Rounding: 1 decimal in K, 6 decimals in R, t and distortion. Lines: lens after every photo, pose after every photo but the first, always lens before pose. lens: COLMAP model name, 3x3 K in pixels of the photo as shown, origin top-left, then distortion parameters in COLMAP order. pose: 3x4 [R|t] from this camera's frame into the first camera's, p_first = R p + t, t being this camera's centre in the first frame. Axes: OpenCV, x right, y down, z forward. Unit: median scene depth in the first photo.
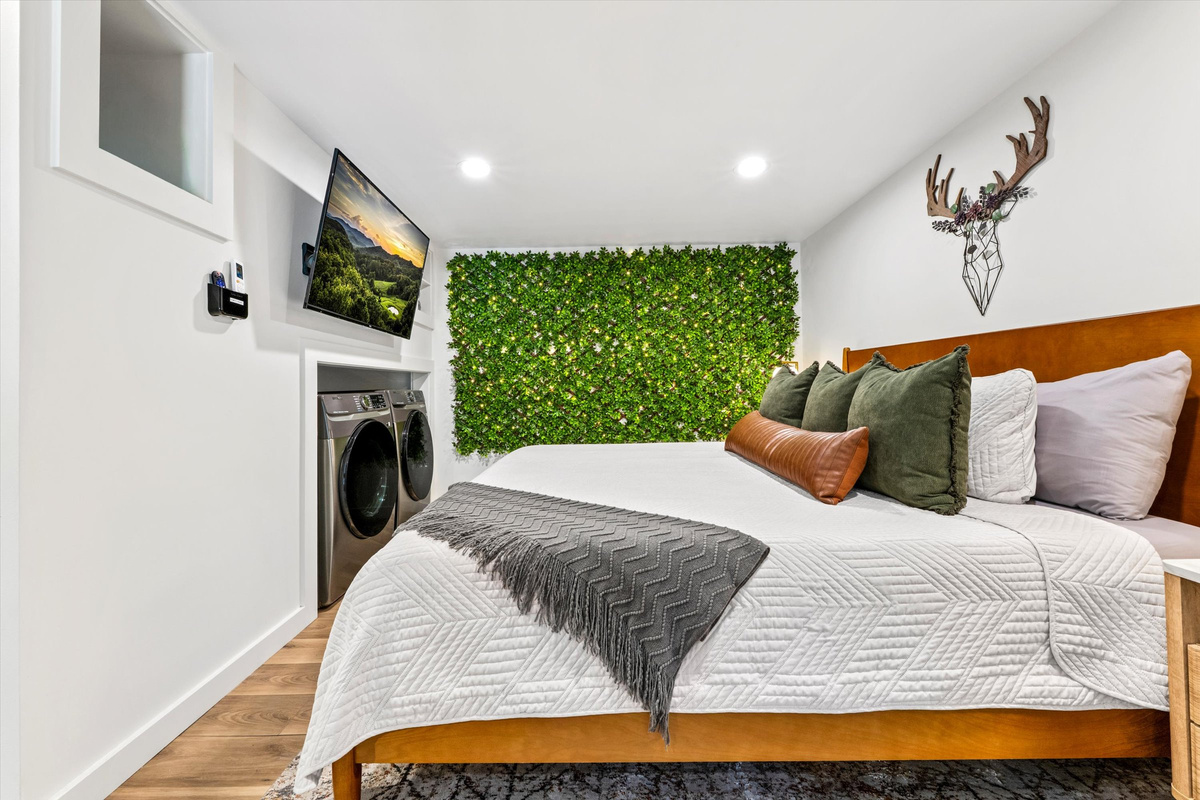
lens RADIAL K [[481.8, 0, 621.8], [0, 481.8, 371.2], [0, 0, 1]] dist [0.000487, -0.000029]
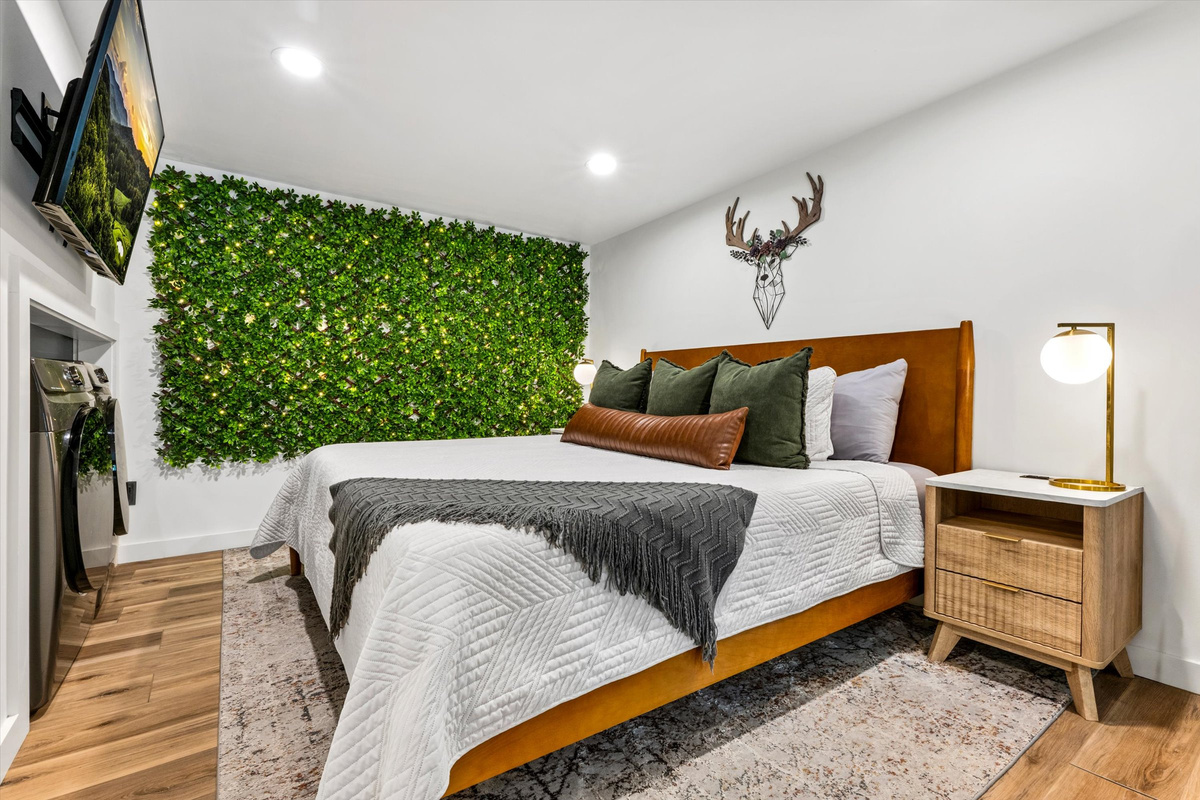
lens RADIAL K [[517.7, 0, 630.4], [0, 517.7, 388.4], [0, 0, 1]] dist [0.003262, -0.001161]
pose [[0.816314, 0.028343, 0.576913, -0.398245], [-0.041219, 0.999107, 0.009238, 0.051963], [-0.576136, -0.031321, 0.816754, 0.063615]]
